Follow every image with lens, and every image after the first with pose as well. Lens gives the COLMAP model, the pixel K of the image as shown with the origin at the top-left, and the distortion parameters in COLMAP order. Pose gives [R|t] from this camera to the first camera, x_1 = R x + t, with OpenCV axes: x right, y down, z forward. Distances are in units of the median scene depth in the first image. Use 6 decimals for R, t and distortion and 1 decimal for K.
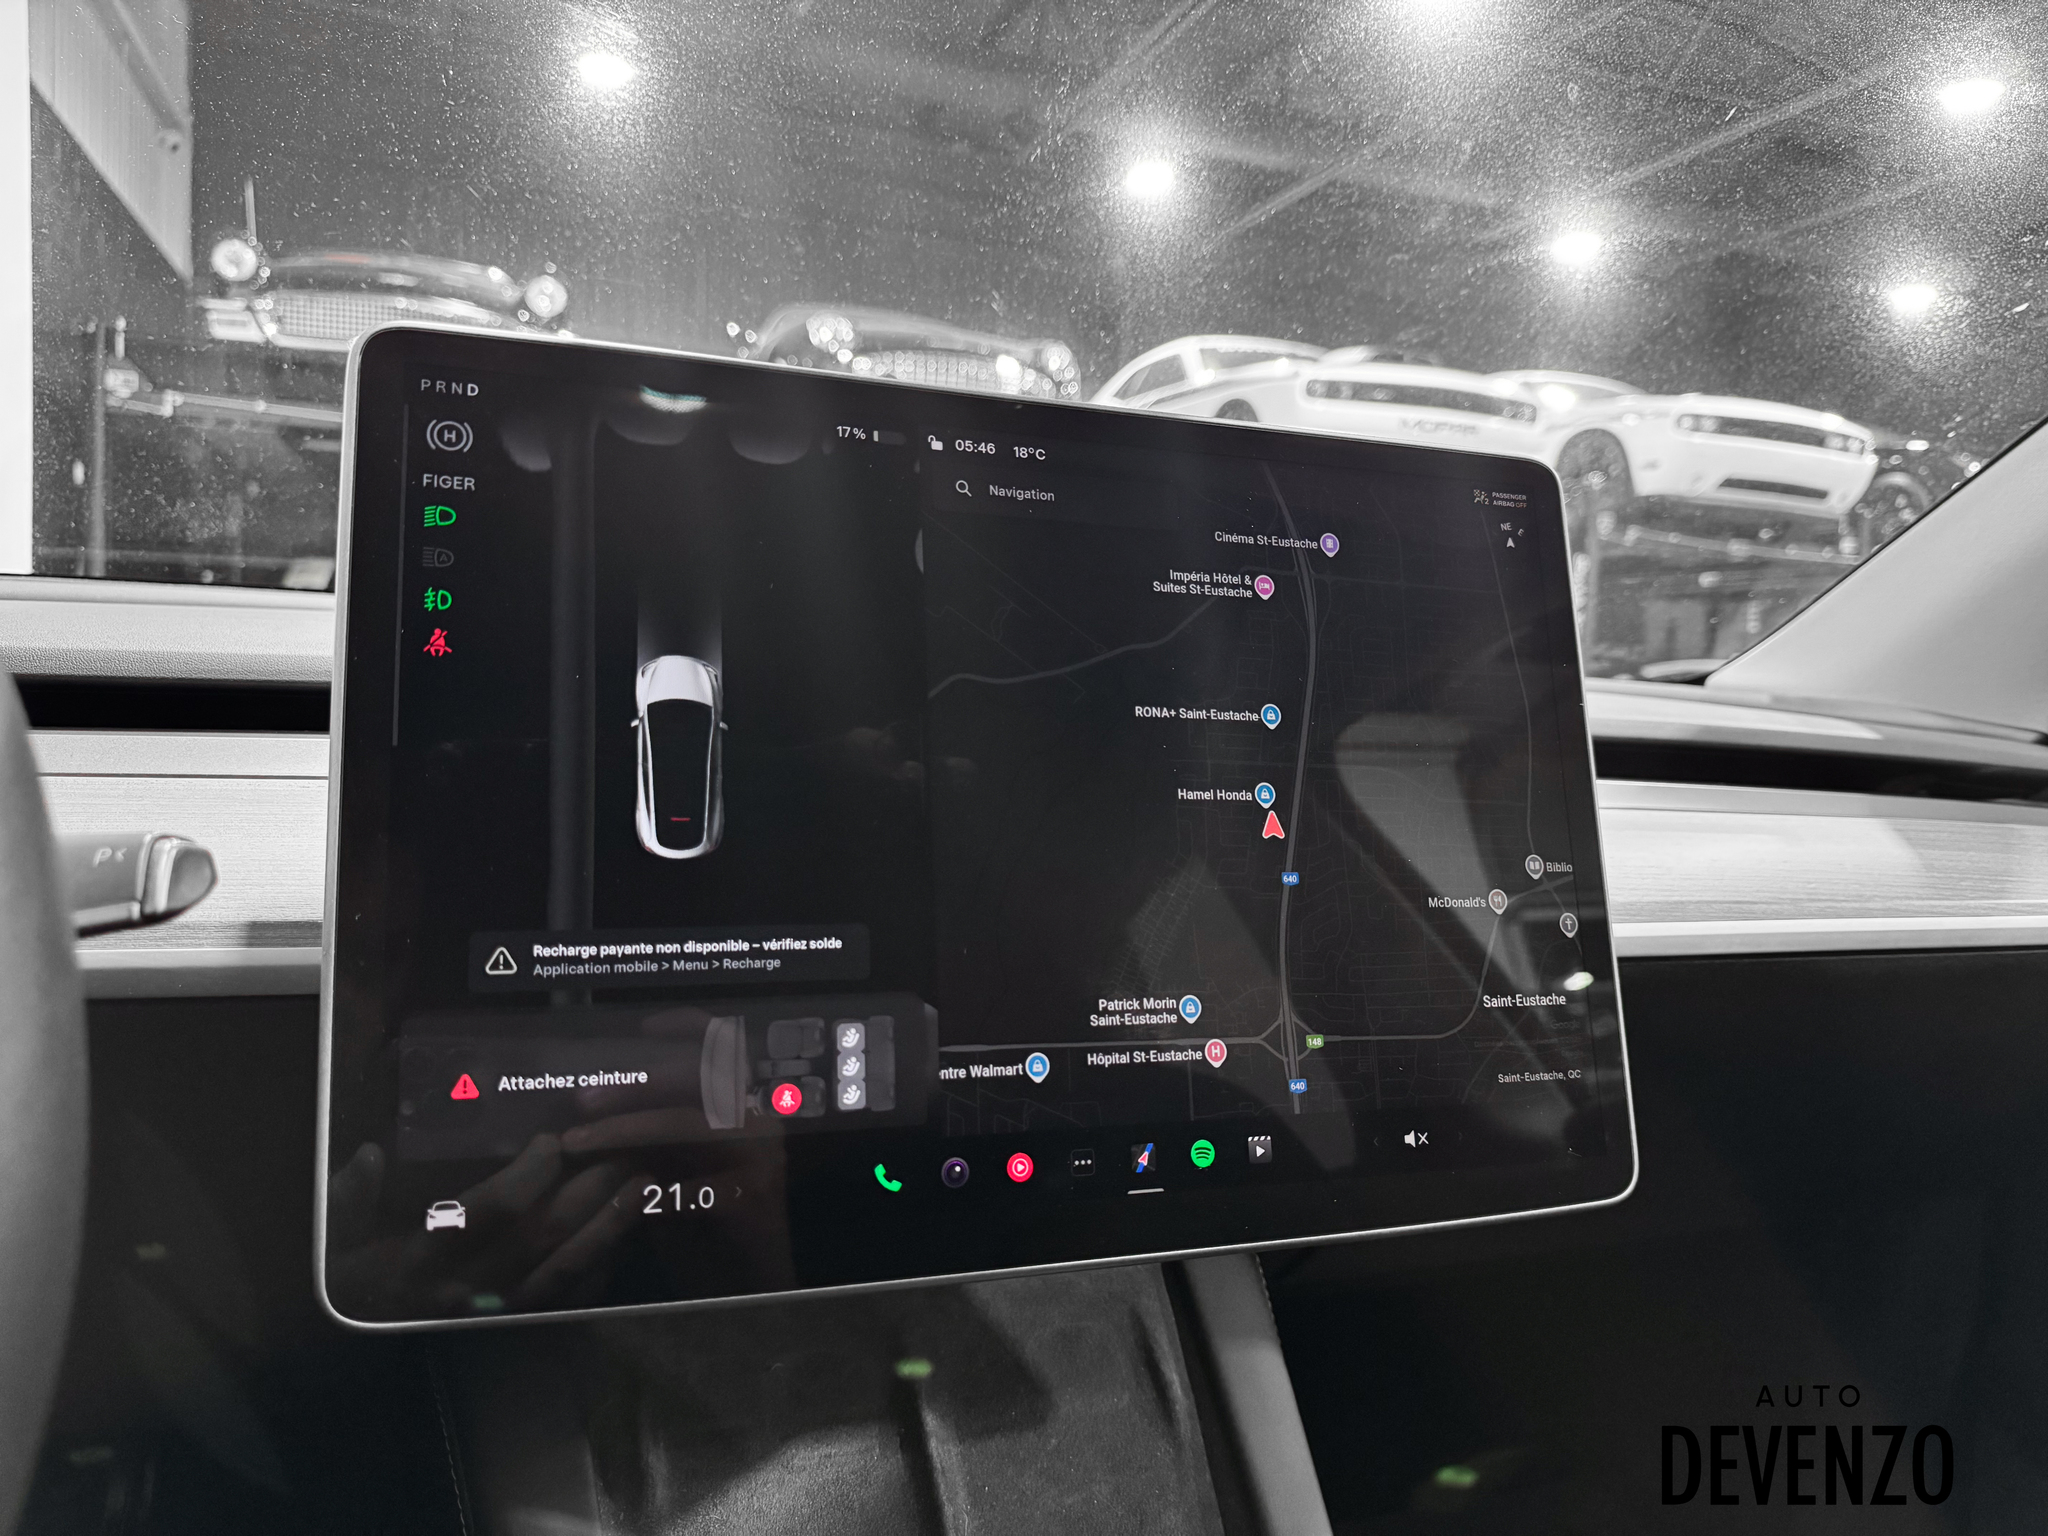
lens RADIAL K [[1487.7, 0, 1033.9], [0, 1487.7, 791.4], [0, 0, 1]] dist [0.008824, -0.022669]
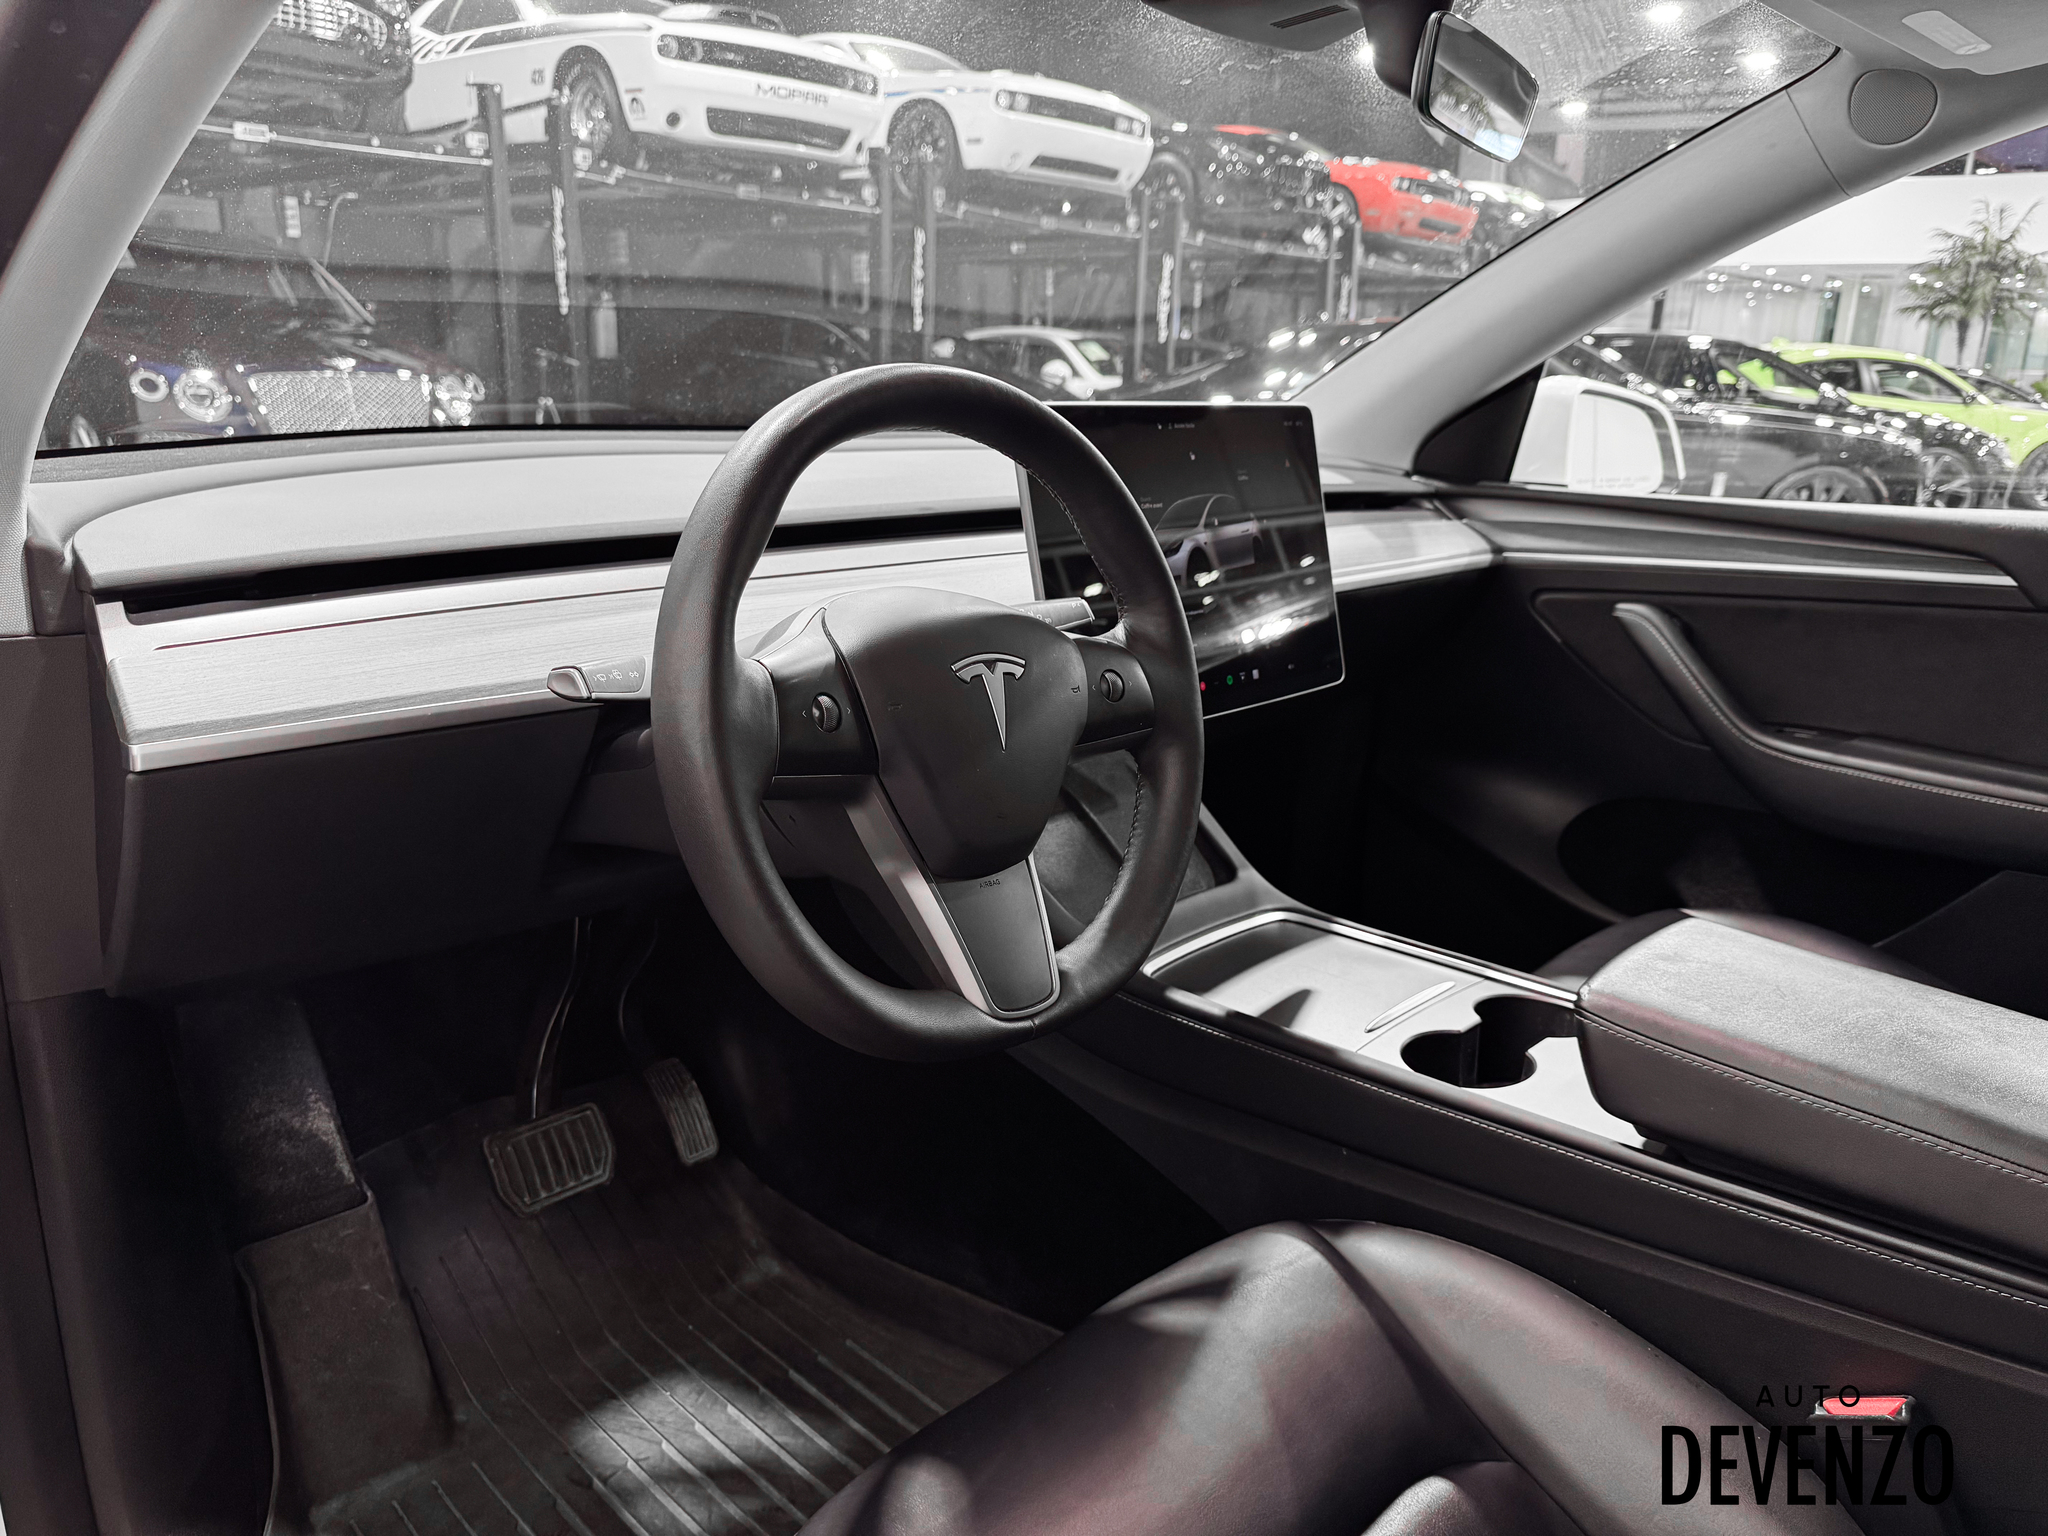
lens RADIAL K [[1487.7, 0, 1039.0], [0, 1487.7, 781.3], [0, 0, 1]] dist [0.008824, -0.022669]
pose [[0.896519, -0.133777, 0.422323, -1.039162], [0.038948, 0.973426, 0.225666, -0.133168], [-0.441289, -0.185865, 0.877906, -0.925853]]
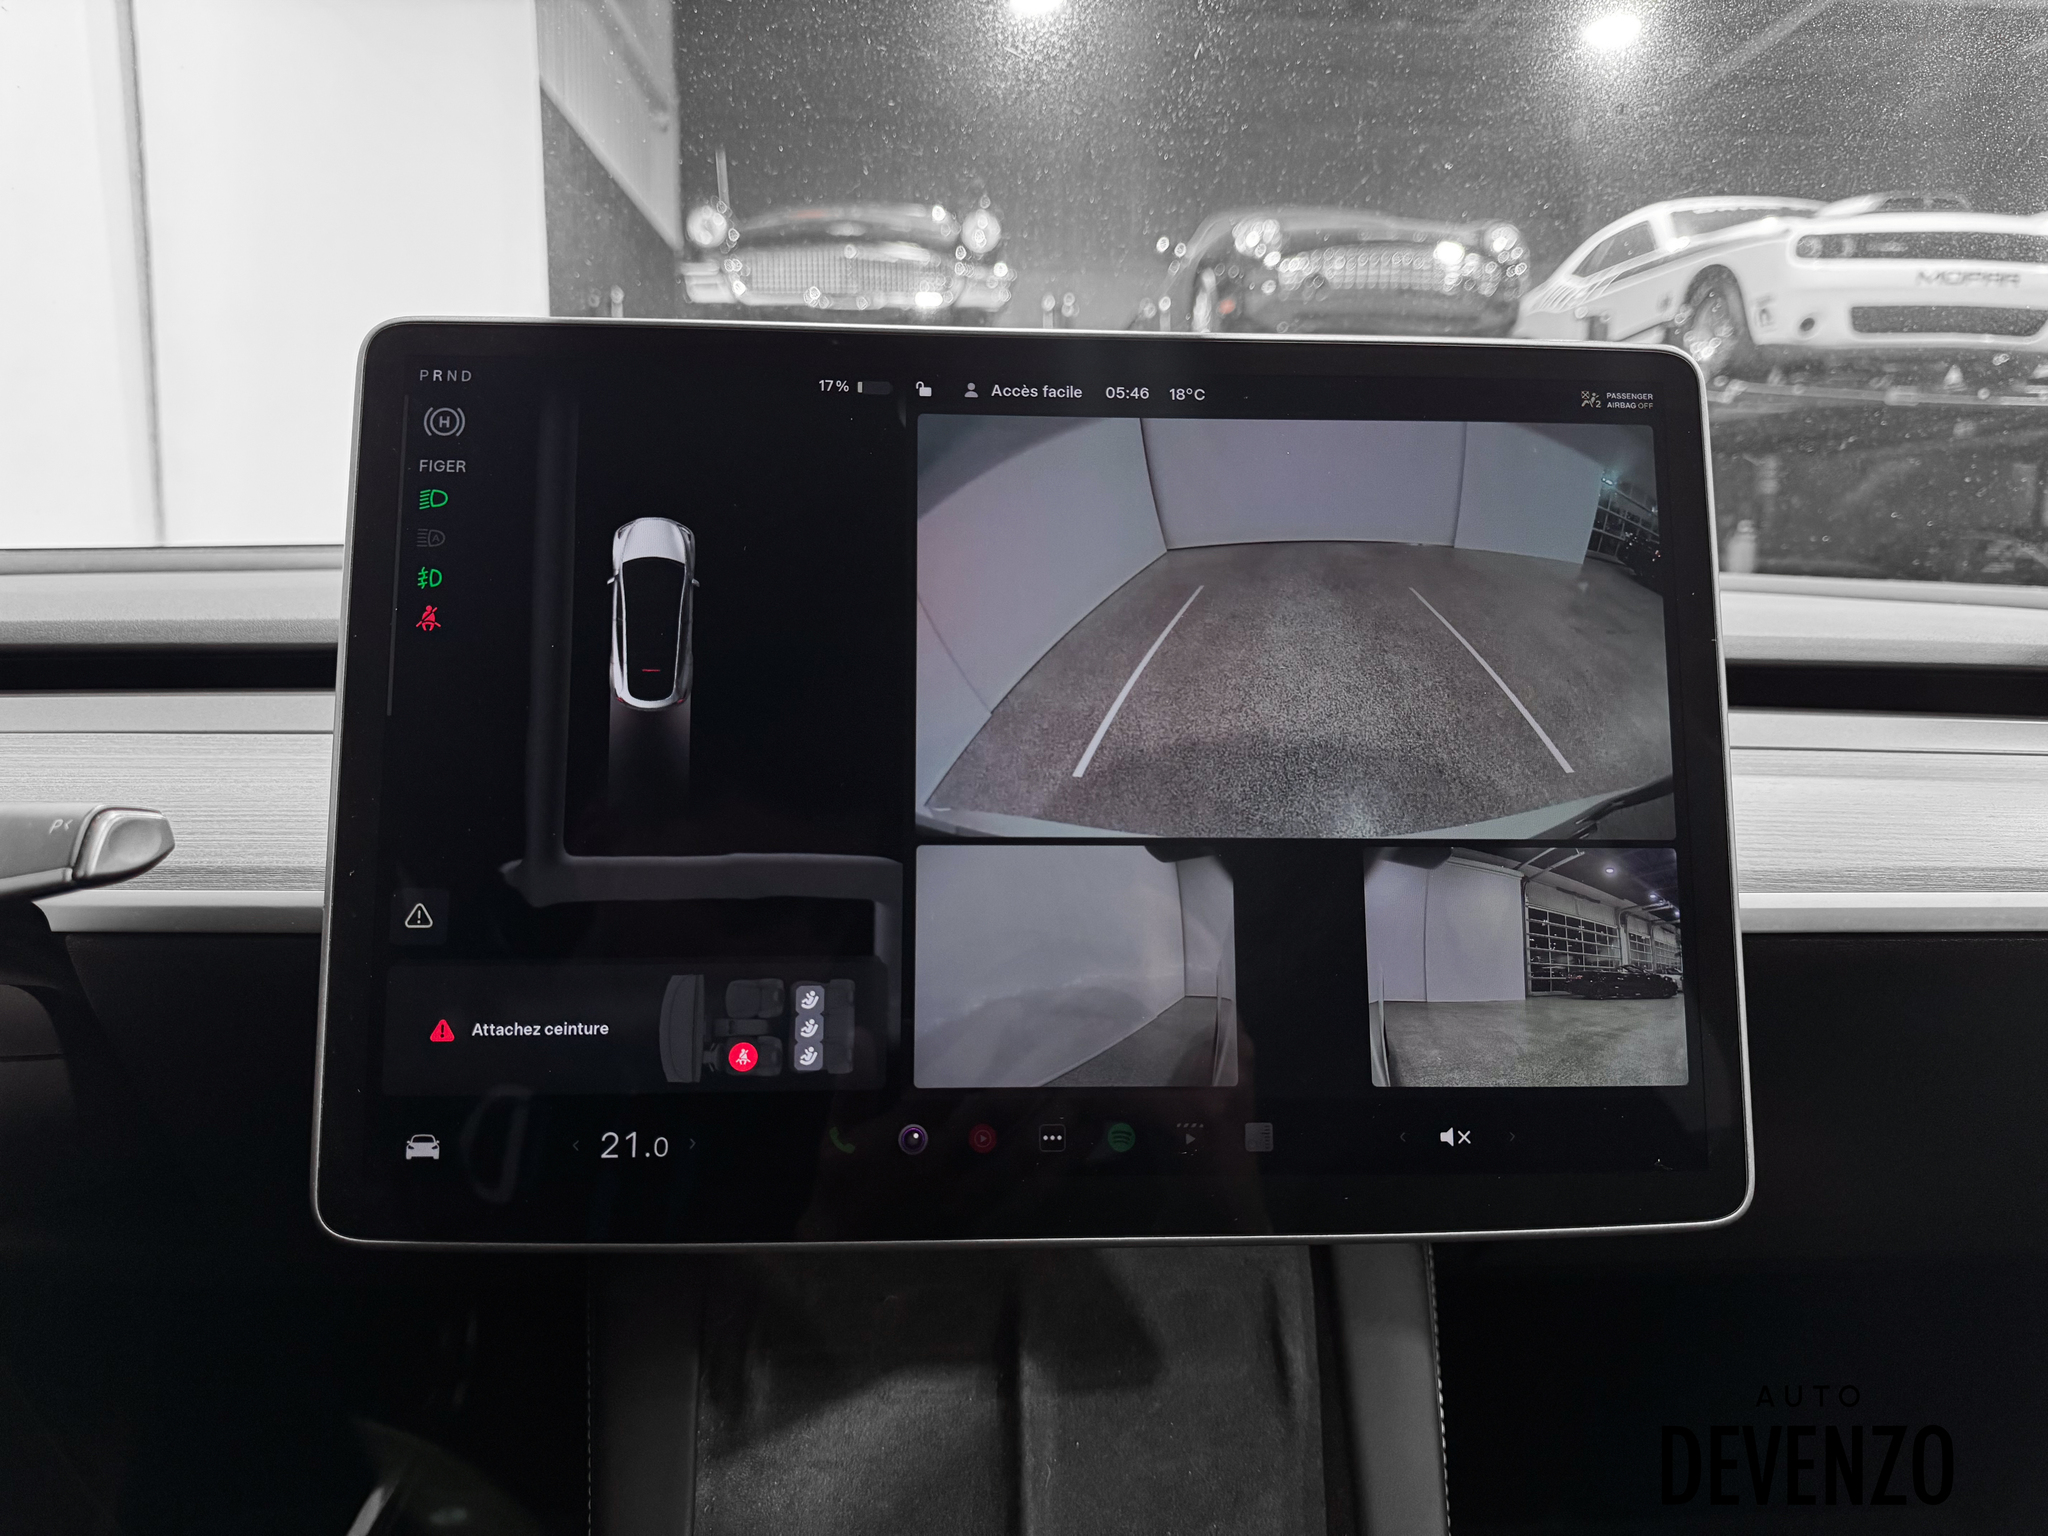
lens RADIAL K [[1487.7, 0, 1018.9], [0, 1487.7, 790.4], [0, 0, 1]] dist [0.008824, -0.022669]
pose [[0.953628, 0.007337, -0.300898, 0.148235], [0.009407, 0.998488, 0.054161, -0.013535], [0.300840, -0.054480, 0.952117, 0.044165]]
